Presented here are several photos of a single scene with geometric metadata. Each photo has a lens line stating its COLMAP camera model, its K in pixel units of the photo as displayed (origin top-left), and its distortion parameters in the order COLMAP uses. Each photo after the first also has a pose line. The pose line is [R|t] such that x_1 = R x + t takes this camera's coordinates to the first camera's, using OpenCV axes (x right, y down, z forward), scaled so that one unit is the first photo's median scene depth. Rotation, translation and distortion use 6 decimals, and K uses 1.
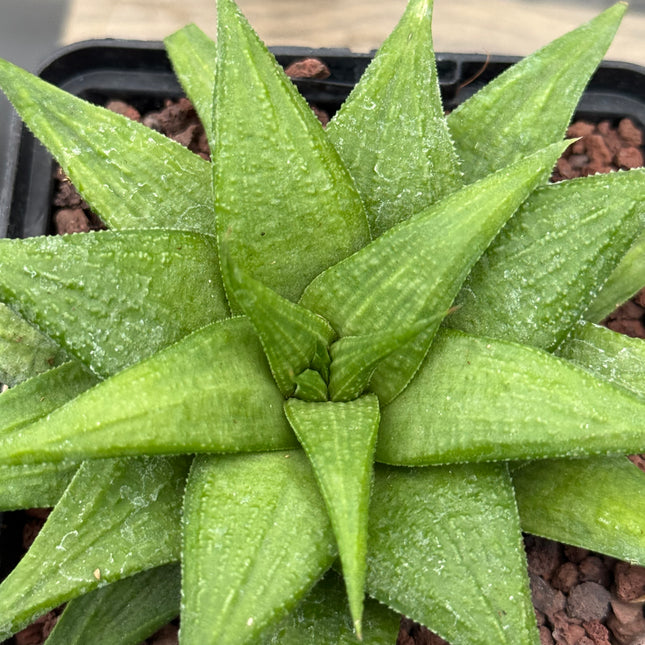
lens RADIAL K [[1701.0, 0, 323.8], [0, 1701.0, 321.8], [0, 0, 1]] dist [0.183401, 0.000000]
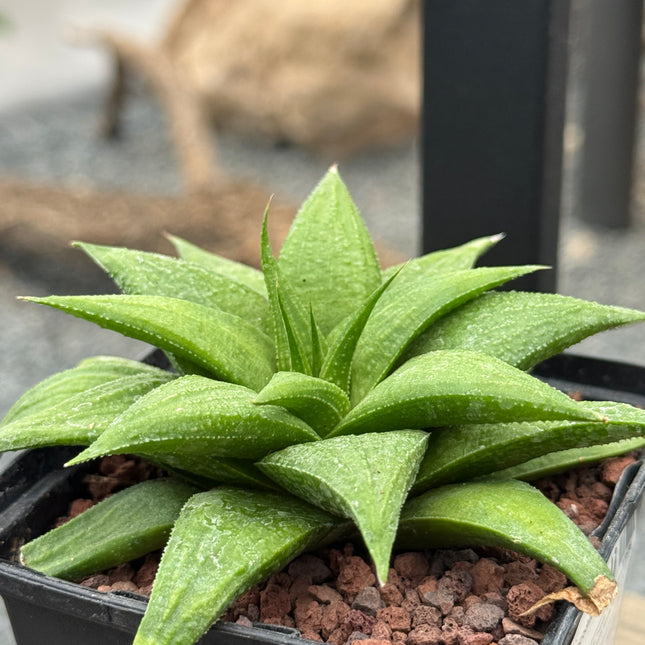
lens RADIAL K [[1701.0, 0, 321.6], [0, 1701.0, 322.6], [0, 0, 1]] dist [0.183401, 0.000000]
pose [[0.929364, 0.102234, -0.354726, 0.467112], [-0.335143, 0.636566, -0.694596, 0.917985], [0.154795, 0.764416, 0.625865, 0.169929]]
